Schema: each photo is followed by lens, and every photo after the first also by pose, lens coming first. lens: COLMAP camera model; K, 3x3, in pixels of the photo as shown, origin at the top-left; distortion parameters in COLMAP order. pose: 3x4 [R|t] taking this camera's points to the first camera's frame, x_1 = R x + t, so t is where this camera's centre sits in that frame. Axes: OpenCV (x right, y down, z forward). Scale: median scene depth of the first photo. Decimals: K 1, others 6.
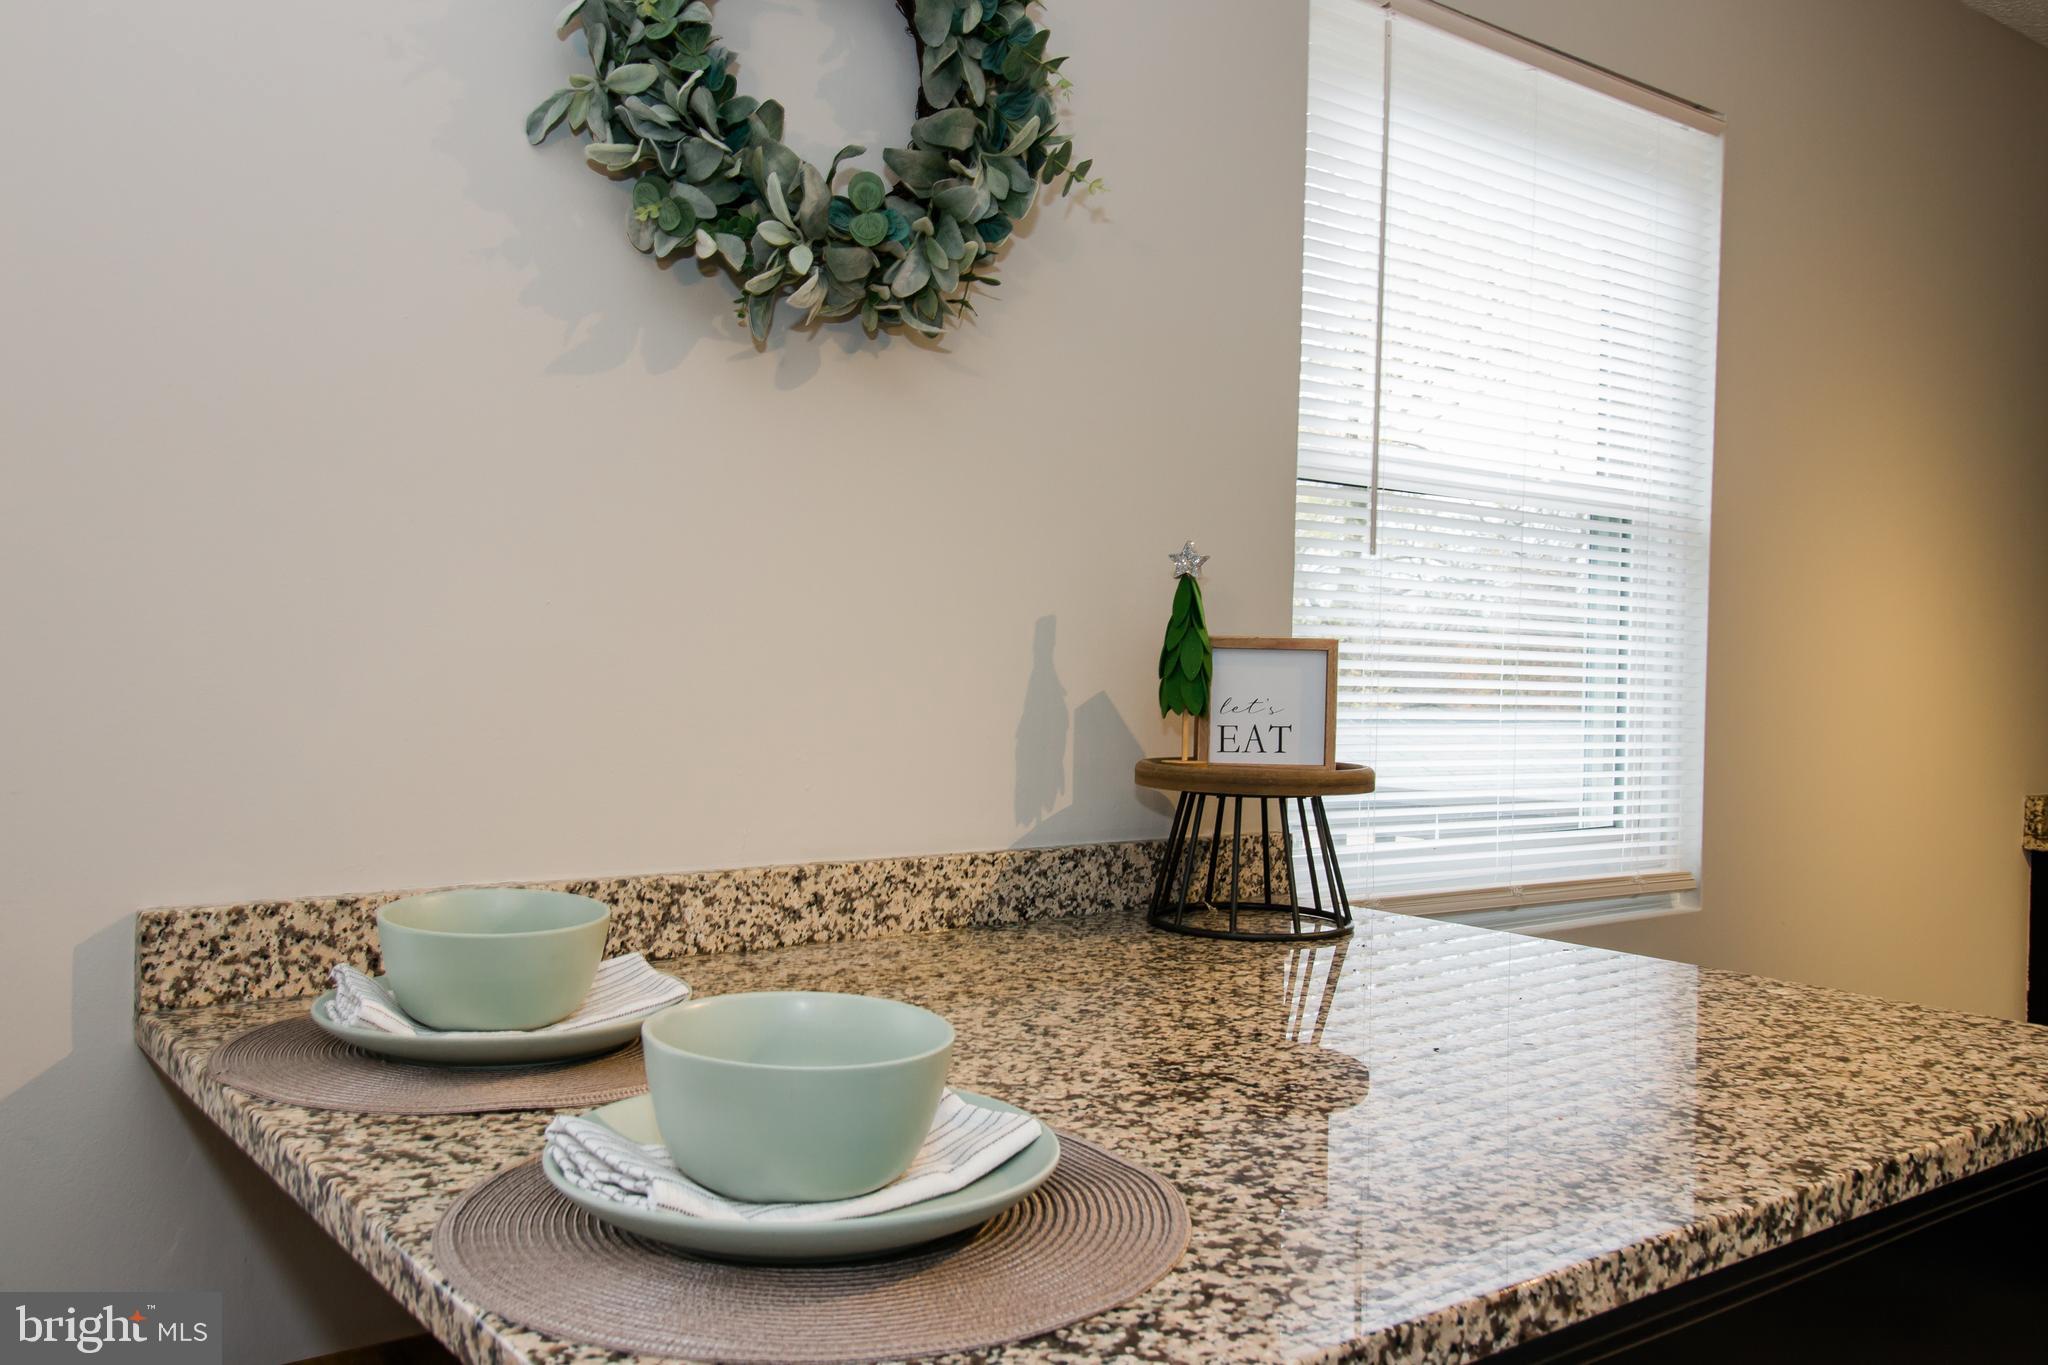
lens RADIAL K [[1702.1, 0, 1021.3], [0, 1702.1, 681.3], [0, 0, 1]] dist [0.012203, 0.002396]
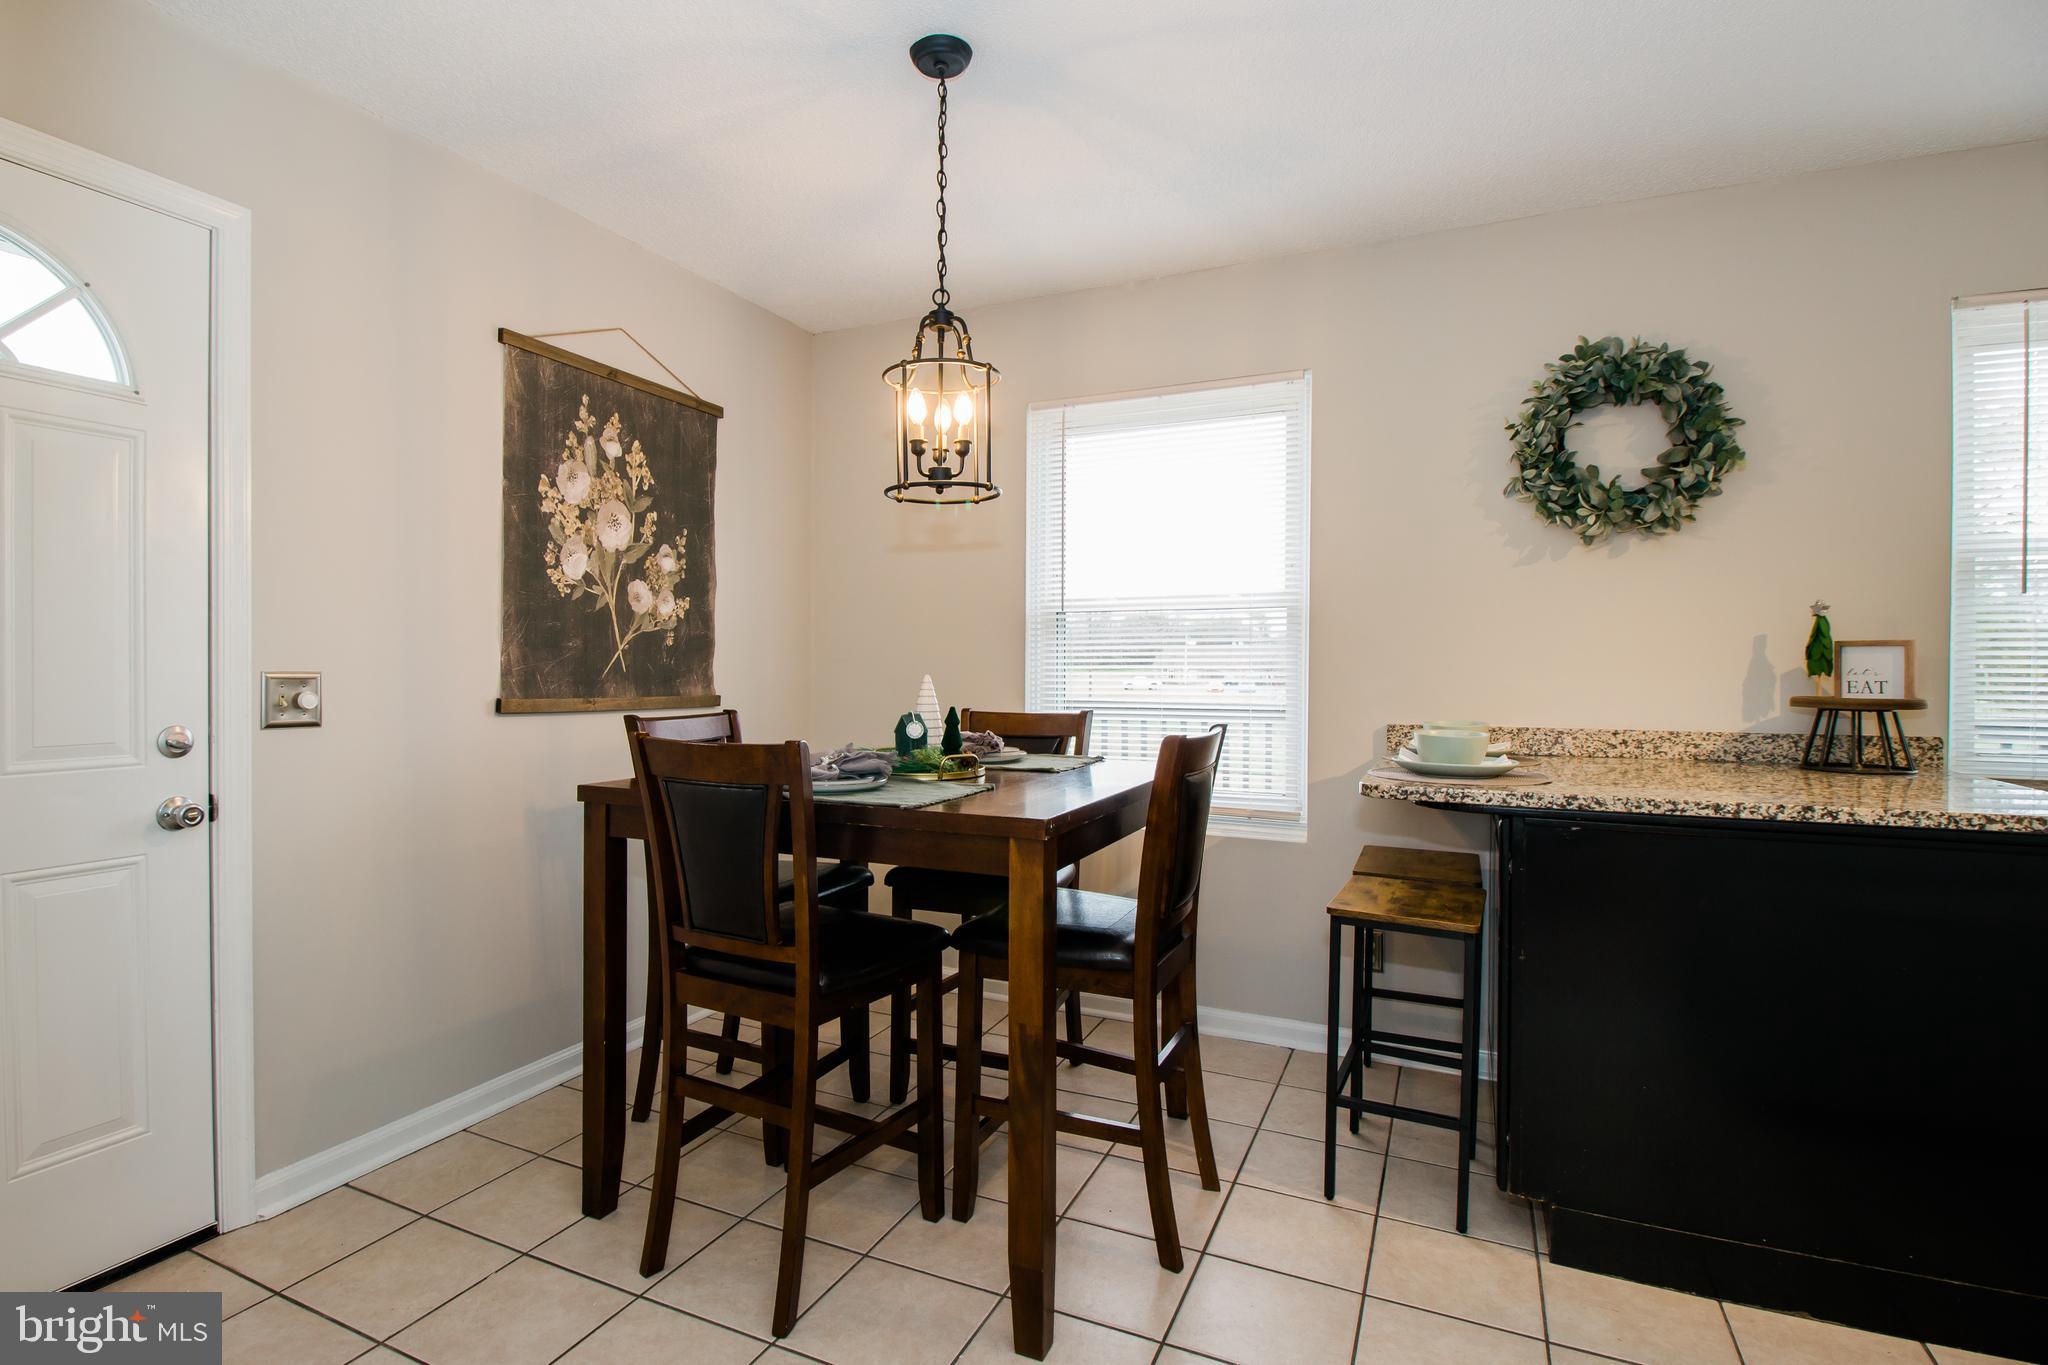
lens RADIAL K [[1012.5, 0, 968.3], [0, 1012.5, 676.8], [0, 0, 1]] dist [0.002475, -0.017622]
pose [[0.440331, -0.009757, -0.897783, 0.861941], [-0.007663, 0.999864, -0.014625, 0.053182], [0.897803, 0.013319, 0.440196, -0.661447]]
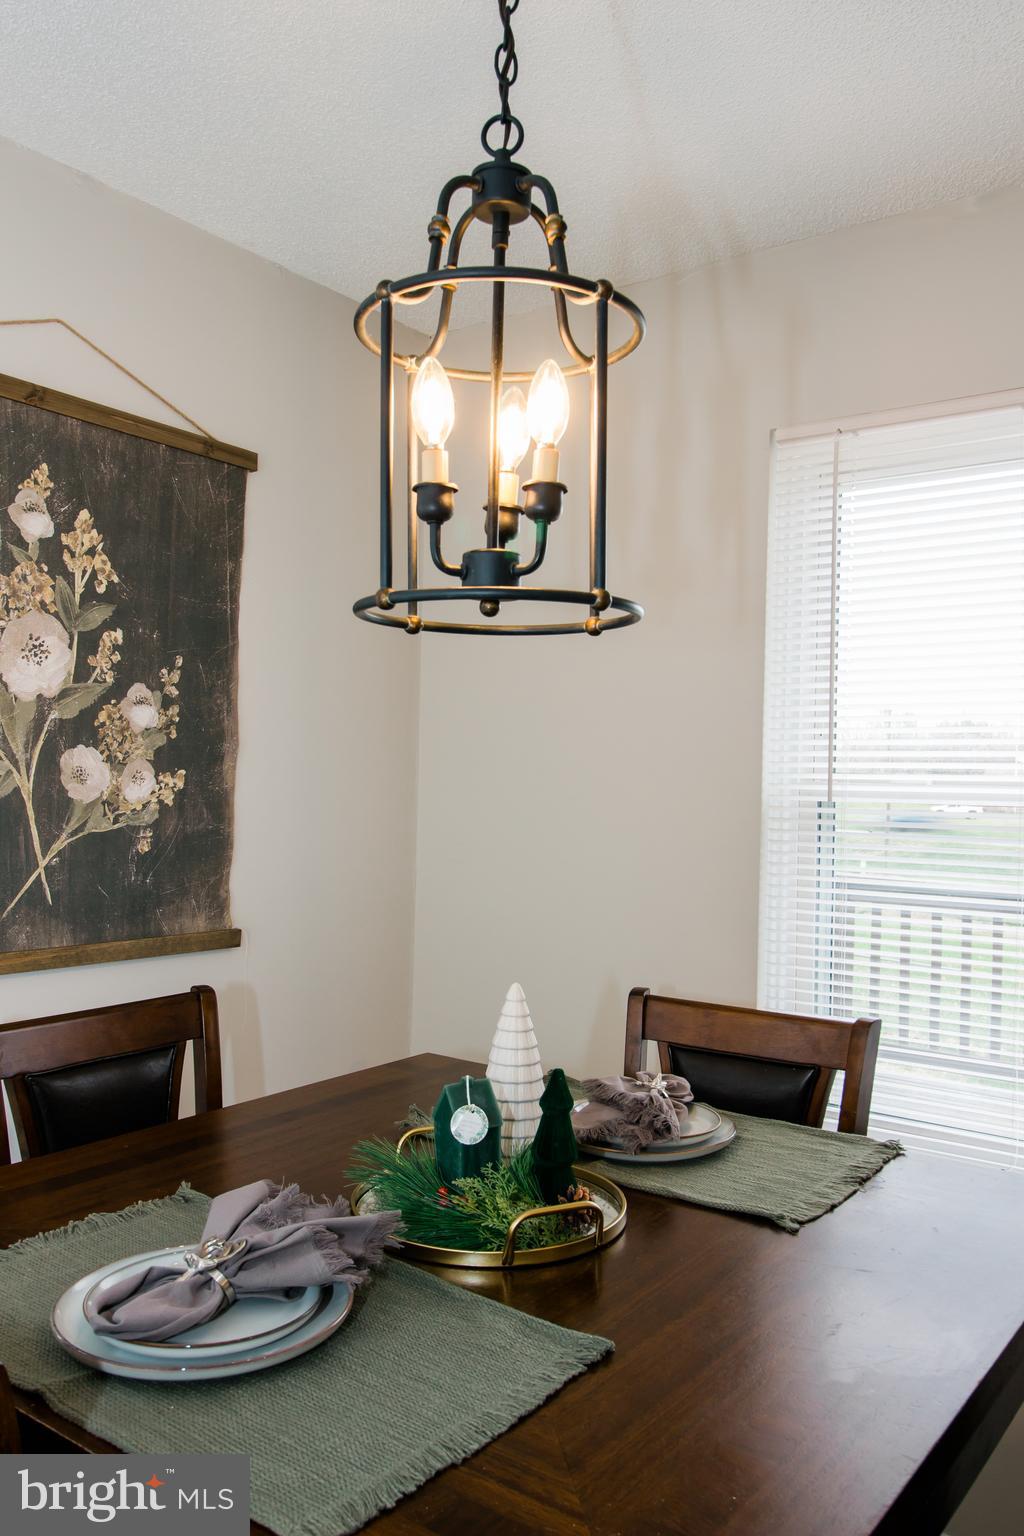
lens RADIAL K [[1199.7, 0, 511.2], [0, 1199.7, 767.5], [0, 0, 1]] dist [0.003945, -0.001436]
pose [[0.267957, -0.021182, -0.963198, 0.315403], [-0.032361, 0.998996, -0.030972, -0.094478], [0.962887, 0.039469, 0.267003, -0.298308]]
